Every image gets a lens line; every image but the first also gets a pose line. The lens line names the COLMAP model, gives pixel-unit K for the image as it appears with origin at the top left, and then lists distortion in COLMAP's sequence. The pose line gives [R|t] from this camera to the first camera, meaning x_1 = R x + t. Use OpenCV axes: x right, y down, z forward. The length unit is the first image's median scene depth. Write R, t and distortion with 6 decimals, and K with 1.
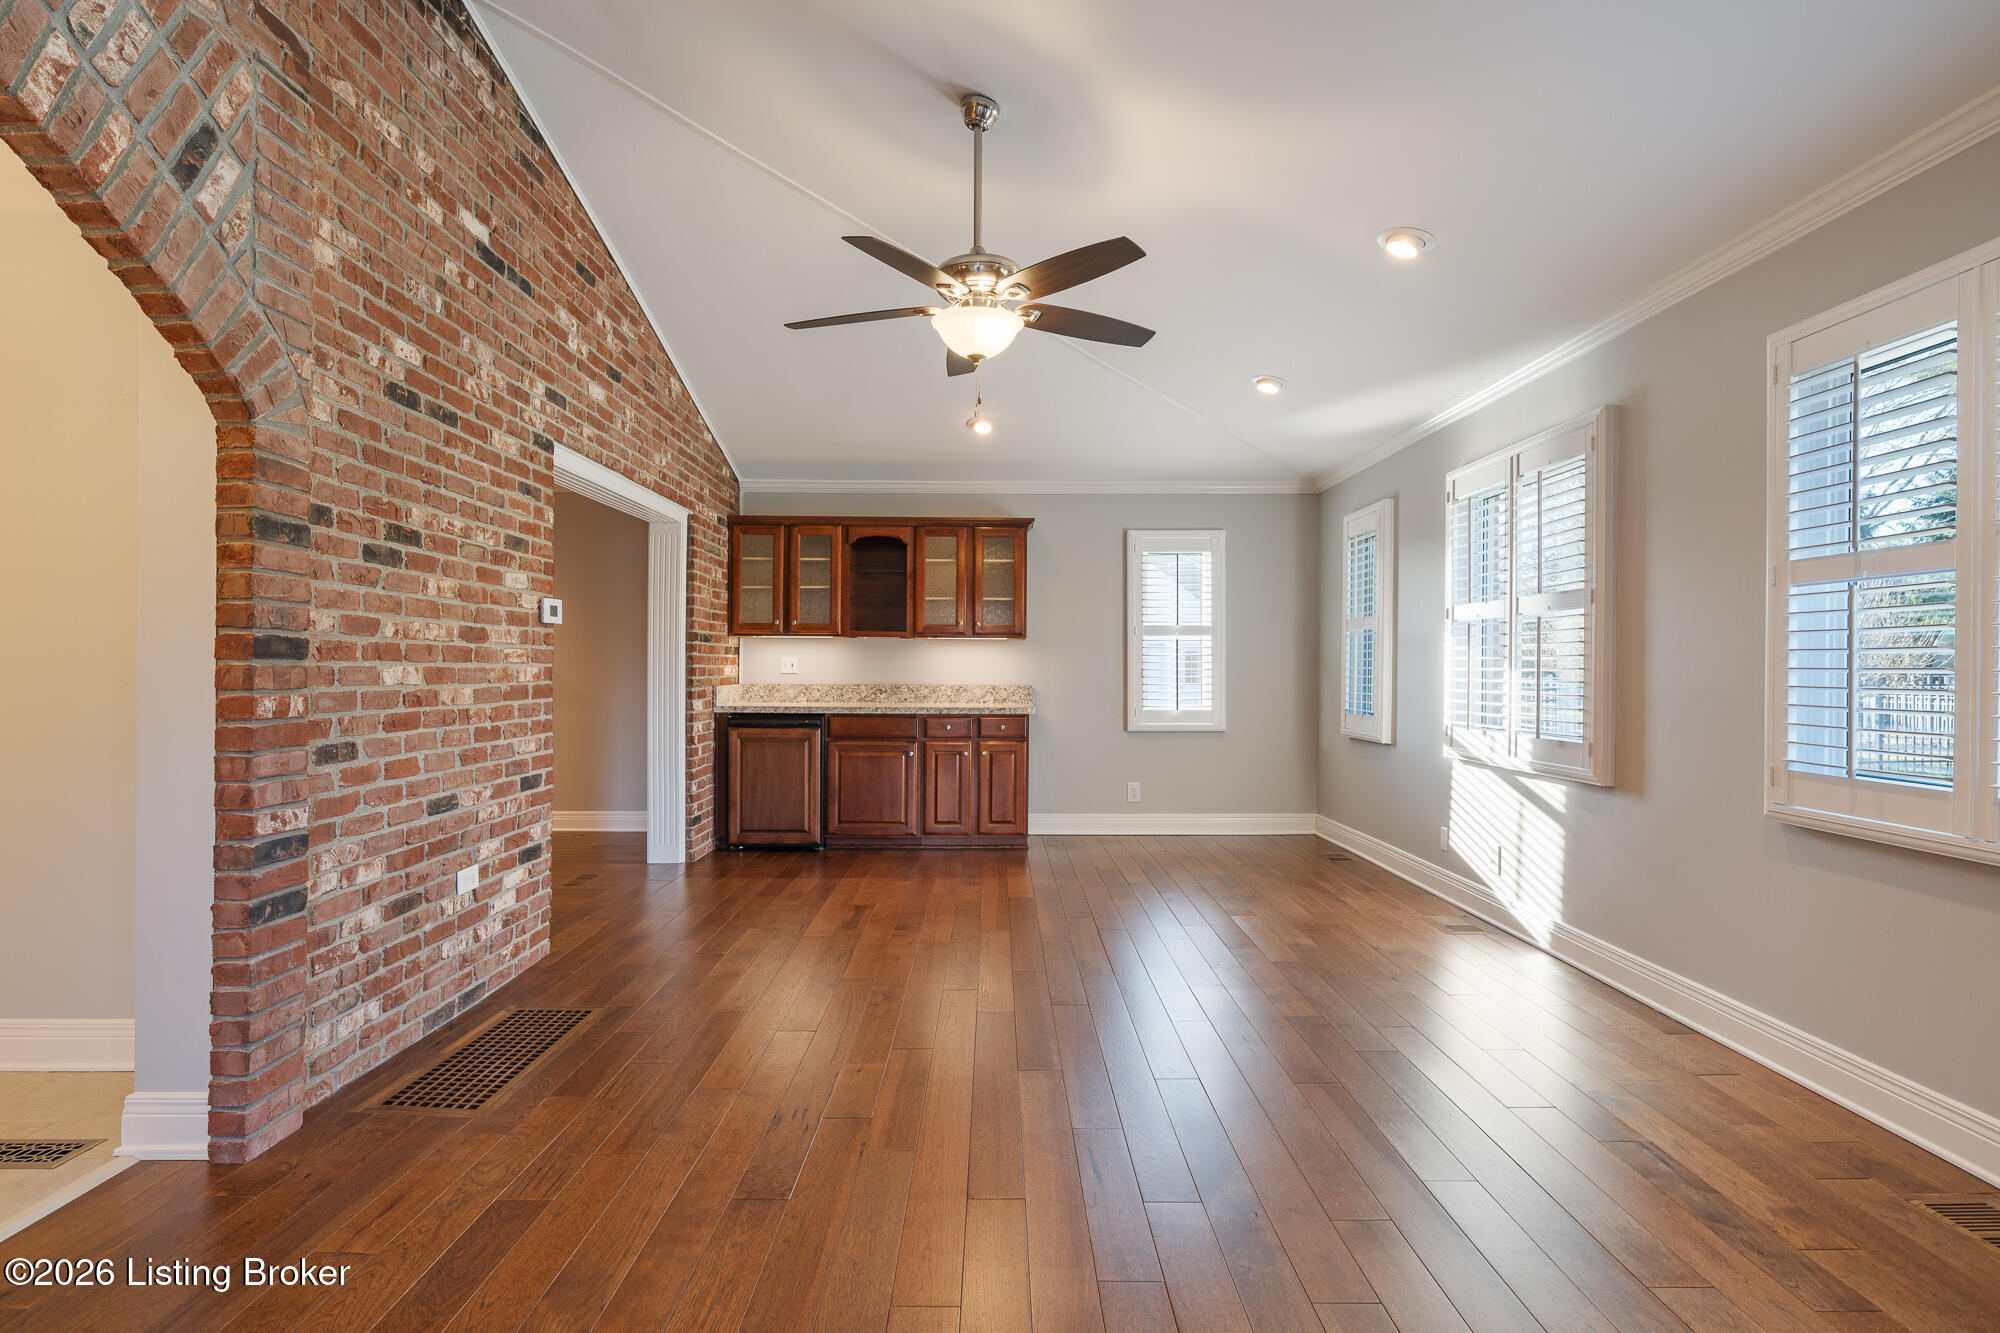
lens RADIAL K [[1003.4, 0, 995.4], [0, 1003.4, 659.9], [0, 0, 1]] dist [-0.002775, -0.000220]
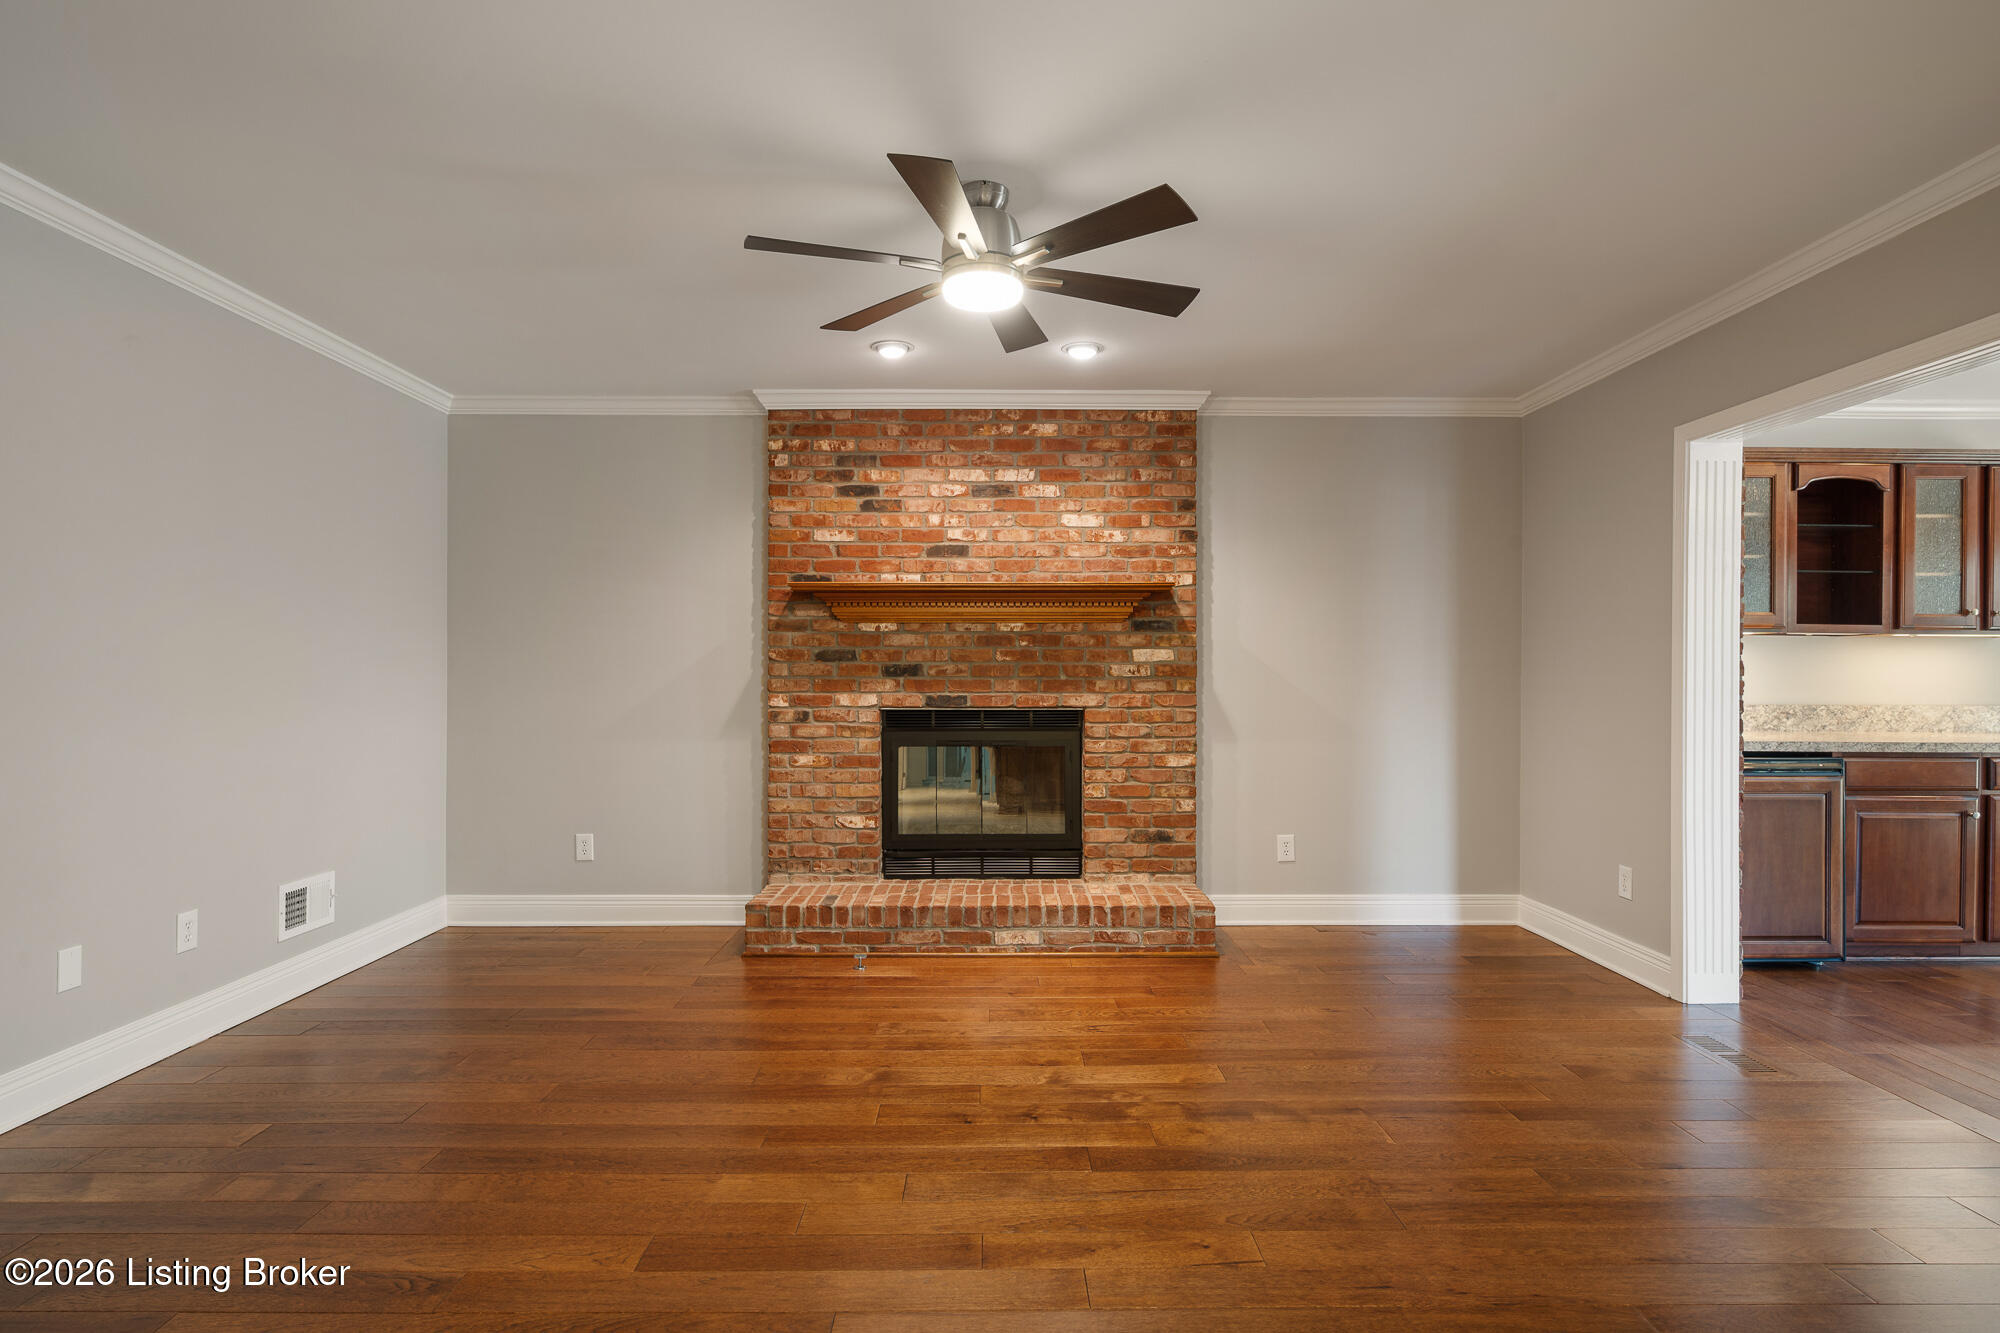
lens RADIAL K [[1003.4, 0, 990.8], [0, 1003.4, 673.5], [0, 0, 1]] dist [-0.002775, -0.000220]
pose [[1.000000, 0.000165, 0.000463, -1.265483], [-0.000170, 0.999951, 0.009934, -0.005322], [-0.000461, -0.009935, 0.999951, 0.652392]]
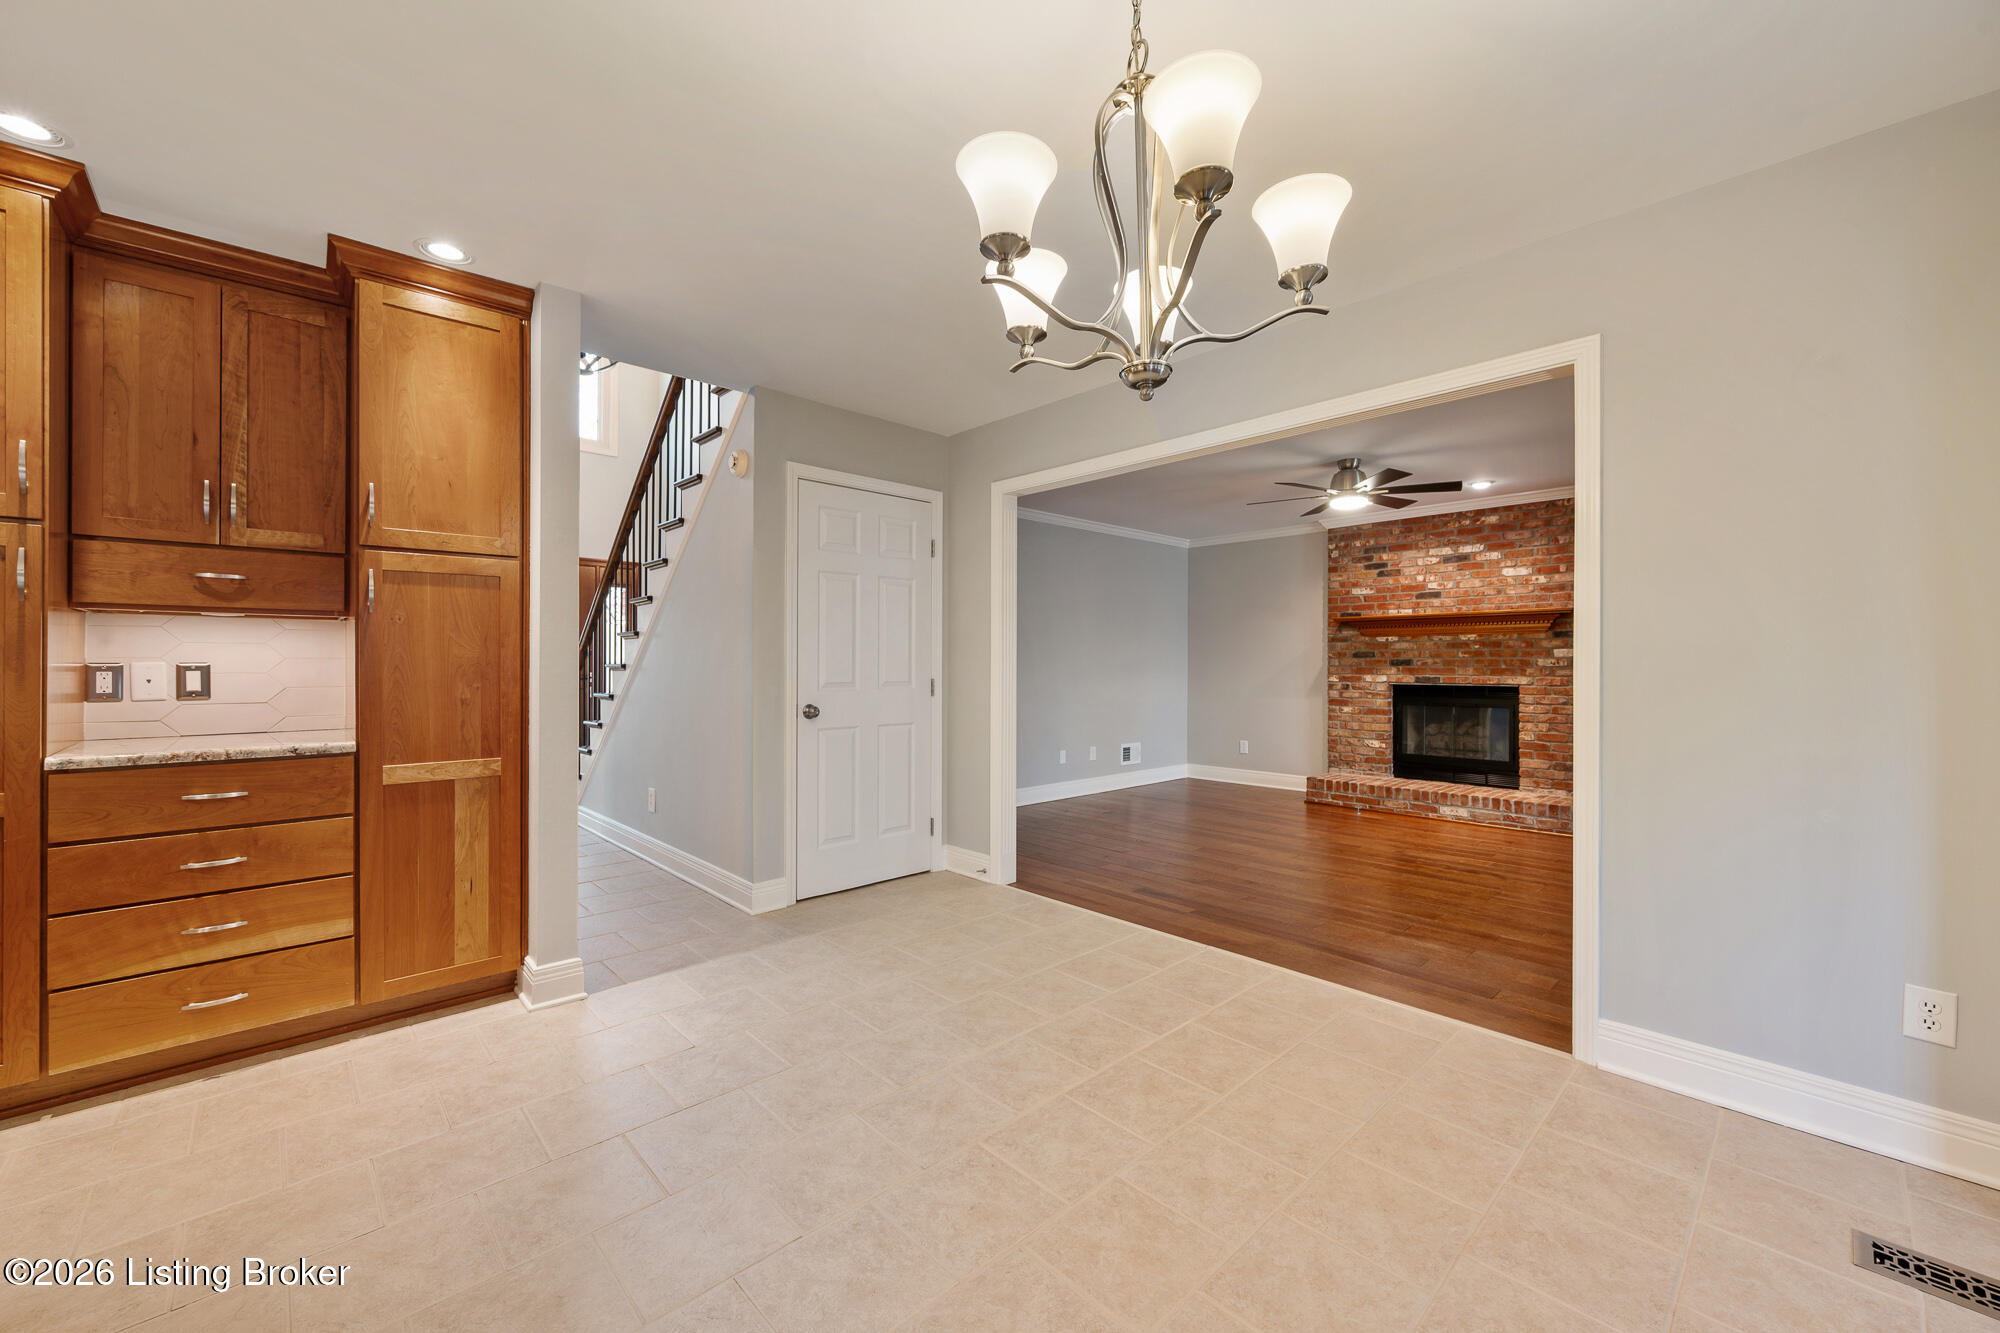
lens RADIAL K [[779.2, 0, 998.1], [0, 779.2, 660.1], [0, 0, 1]] dist [-0.000541, -0.000522]
pose [[0.678067, -0.003333, -0.734992, -0.682806], [0.003692, 0.999993, -0.001129, -0.003595], [0.734991, -0.001948, 0.678075, 0.018171]]
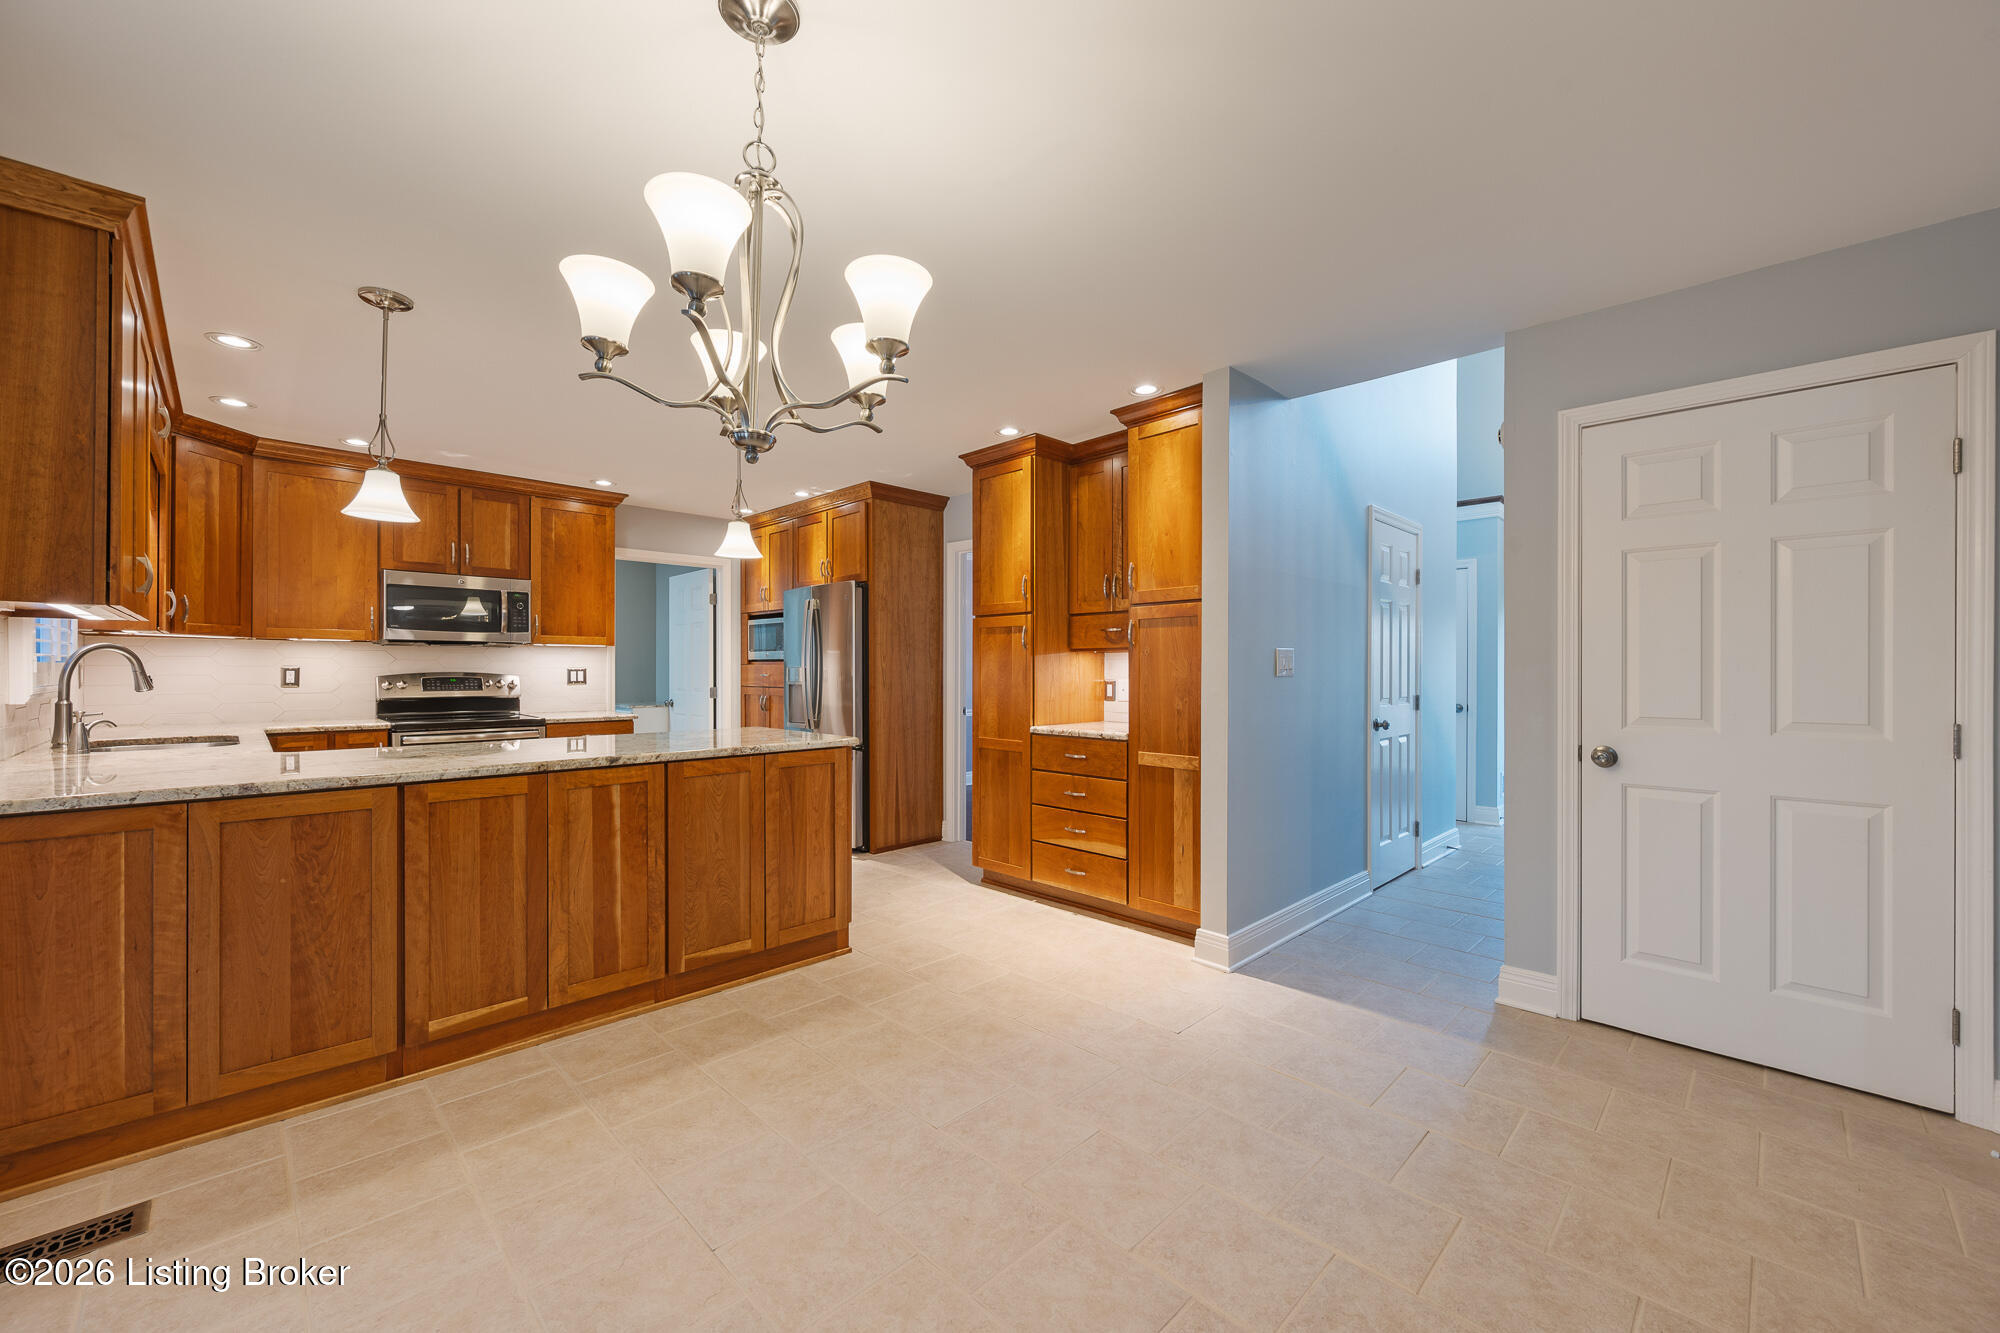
lens RADIAL K [[779.2, 0, 996.9], [0, 779.2, 667.5], [0, 0, 1]] dist [-0.000541, -0.000522]
pose [[-0.715724, -0.004185, -0.698370, -0.710435], [0.001248, 0.999973, -0.007272, -0.015501], [0.698382, -0.006076, -0.715700, 0.676120]]
